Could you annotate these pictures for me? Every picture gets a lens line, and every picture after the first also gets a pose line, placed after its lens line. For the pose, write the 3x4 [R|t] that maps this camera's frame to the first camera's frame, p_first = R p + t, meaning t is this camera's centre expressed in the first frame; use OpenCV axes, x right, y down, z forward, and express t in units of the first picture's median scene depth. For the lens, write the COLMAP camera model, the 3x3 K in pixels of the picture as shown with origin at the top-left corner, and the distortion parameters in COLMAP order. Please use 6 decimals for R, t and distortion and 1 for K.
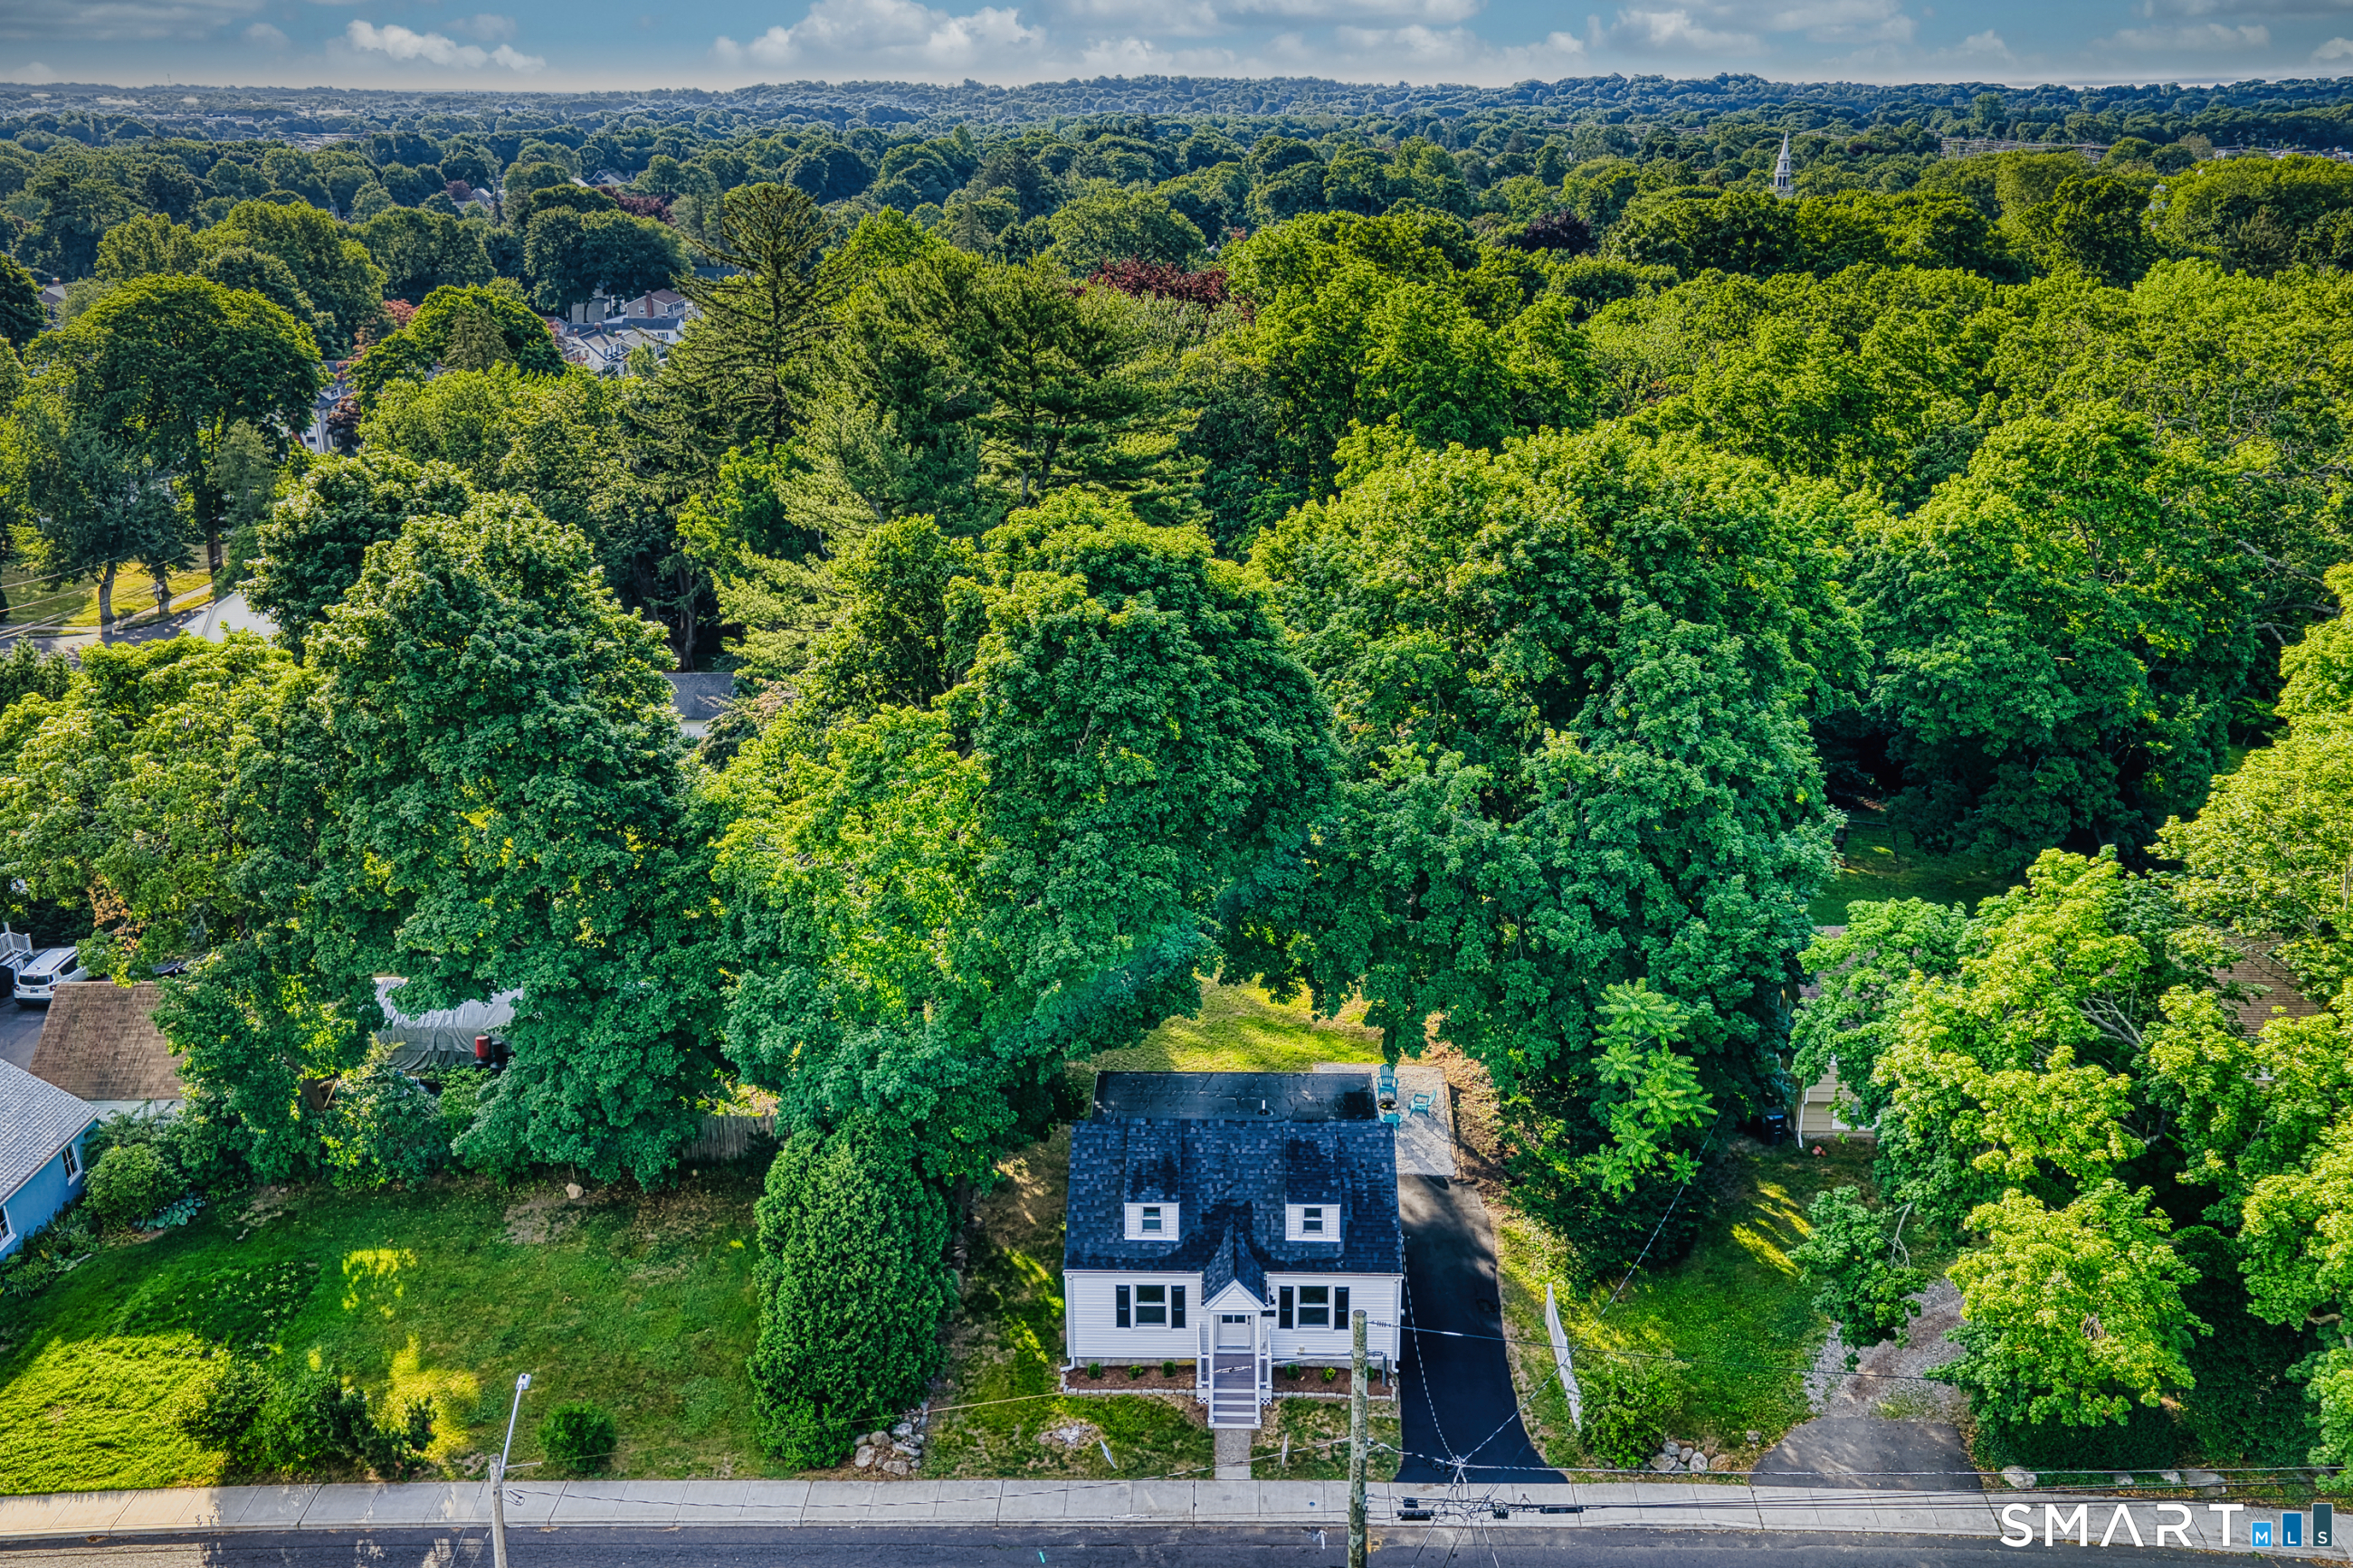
lens RADIAL K [[1920.1, 0, 1179.7], [0, 1920.1, 772.3], [0, 0, 1]] dist [0.078709, -0.130632]
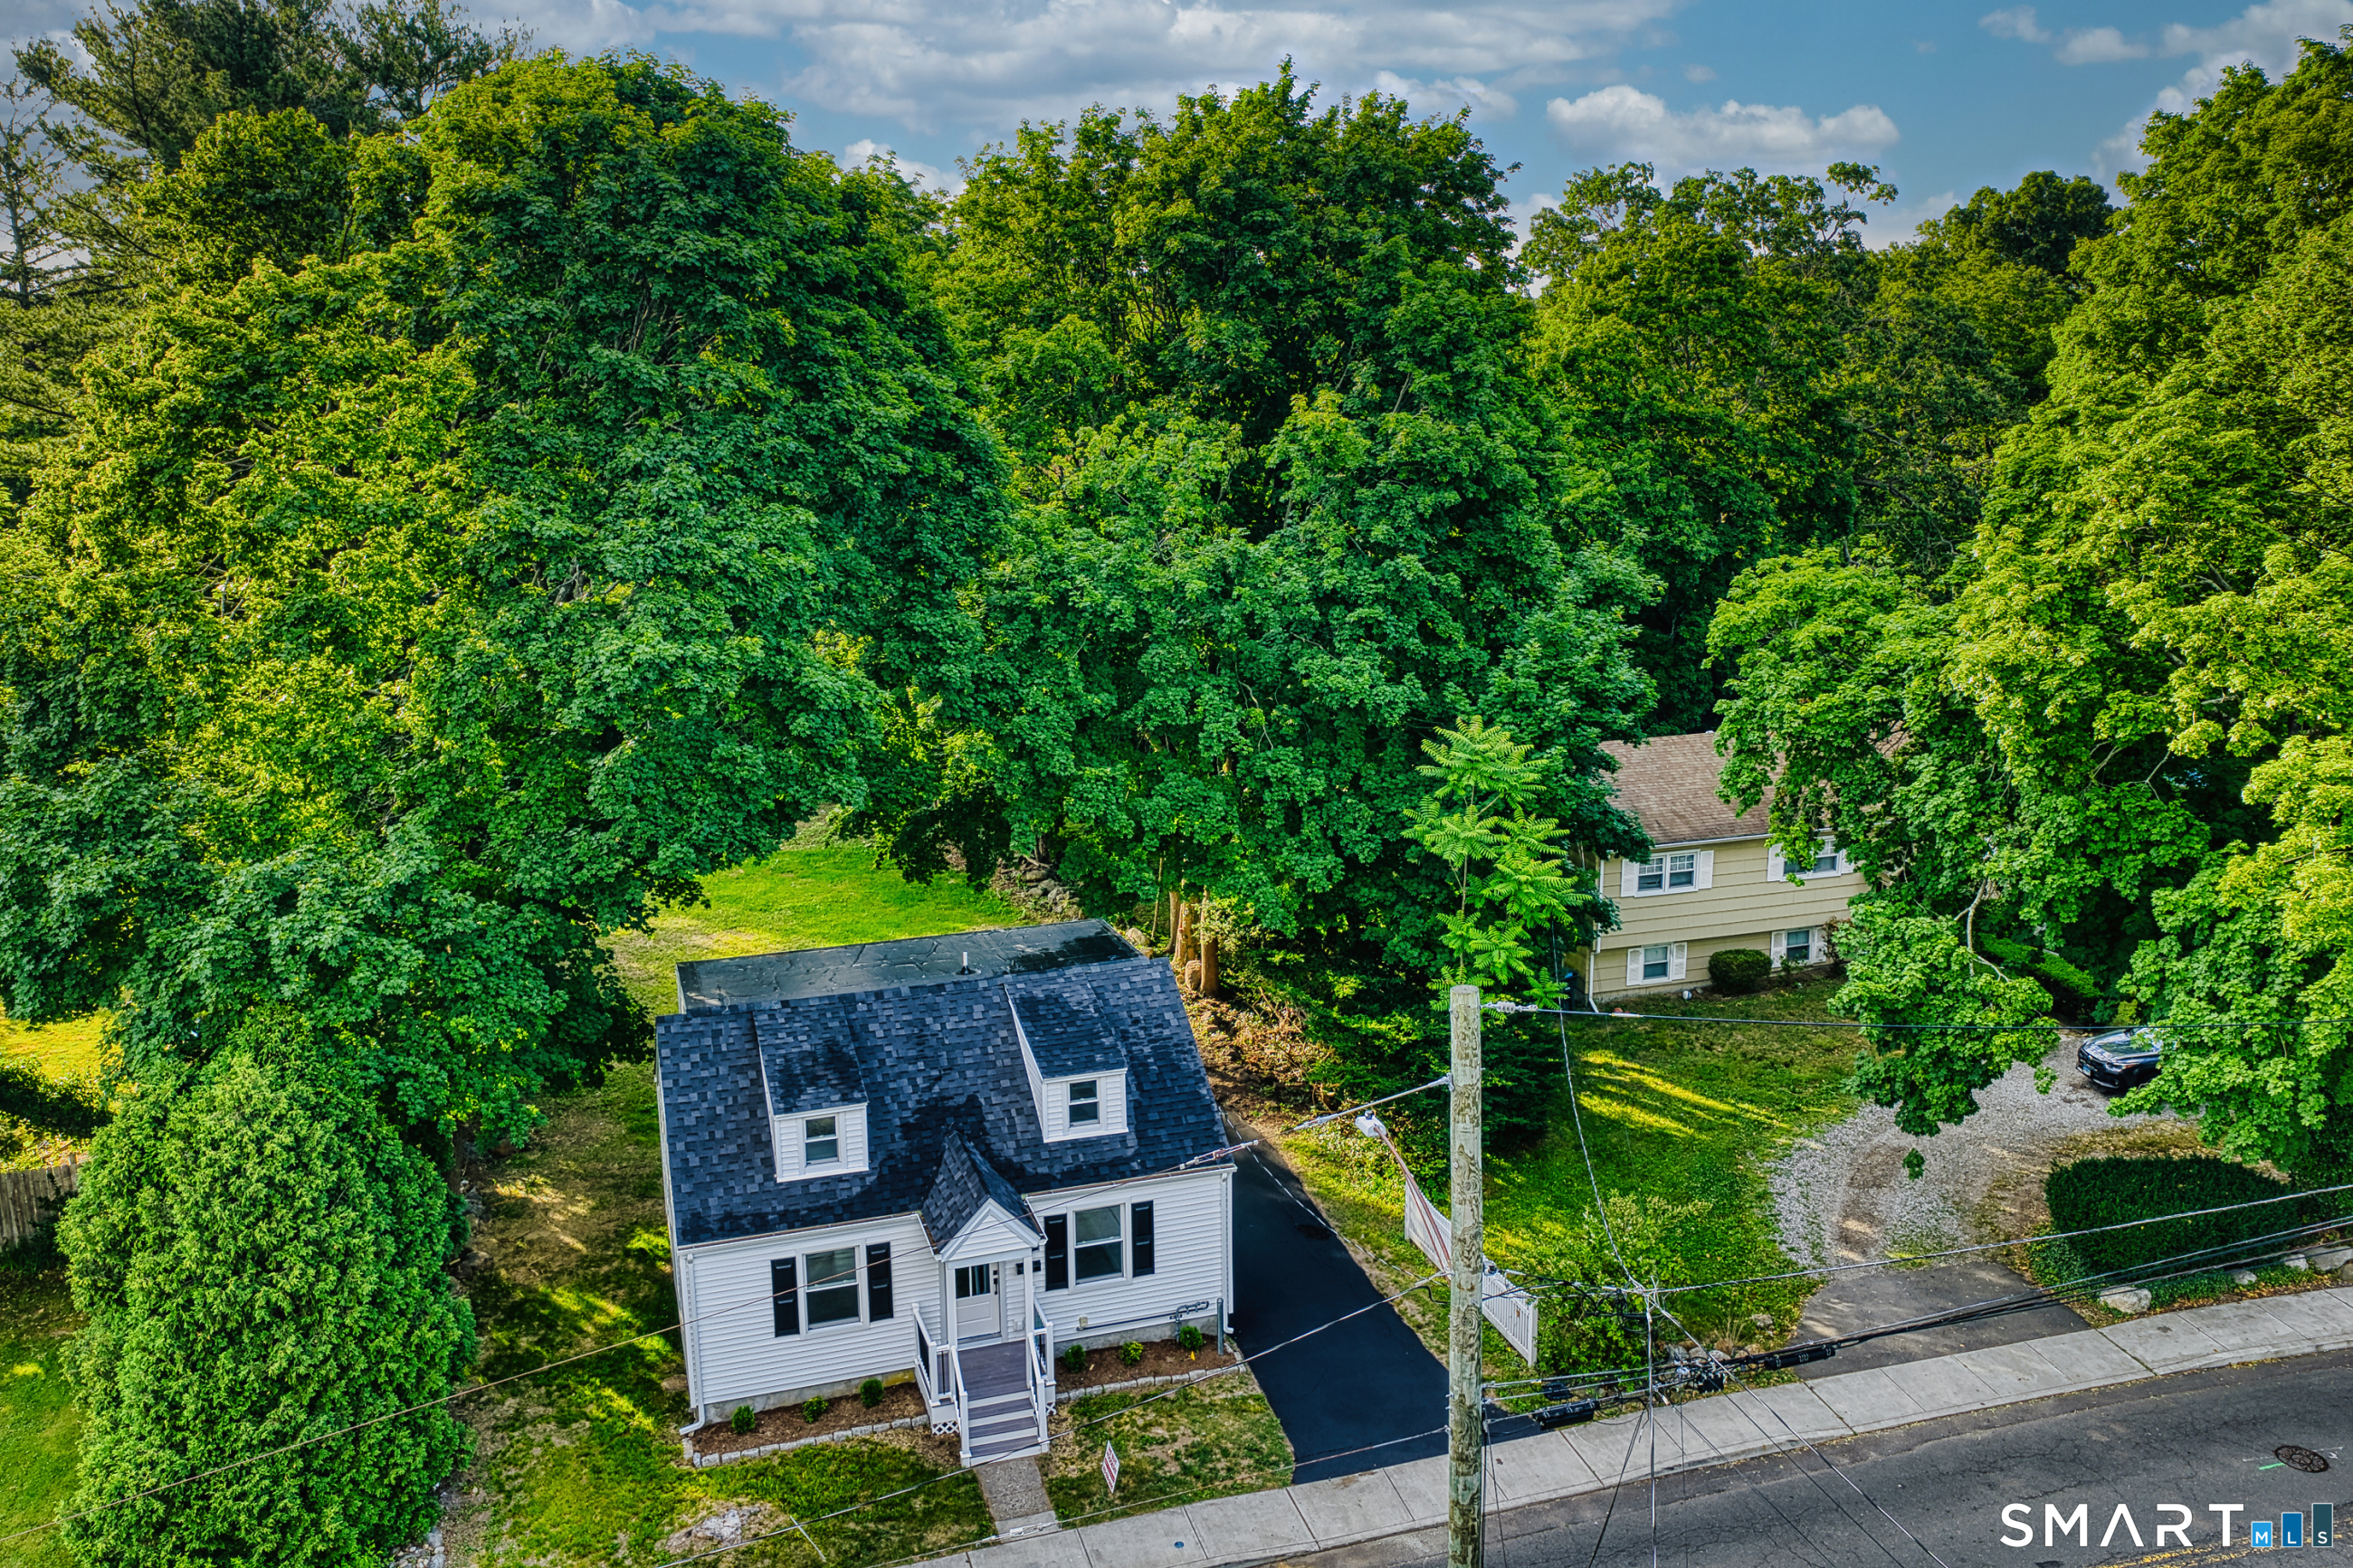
lens RADIAL K [[1920.1, 0, 1179.7], [0, 1920.1, 772.3], [0, 0, 1]] dist [0.078709, -0.130632]
pose [[0.945775, -0.079146, 0.315033, -0.088450], [0.111851, 0.989901, -0.087099, 0.183952], [-0.304957, 0.117612, 0.945076, 0.391334]]
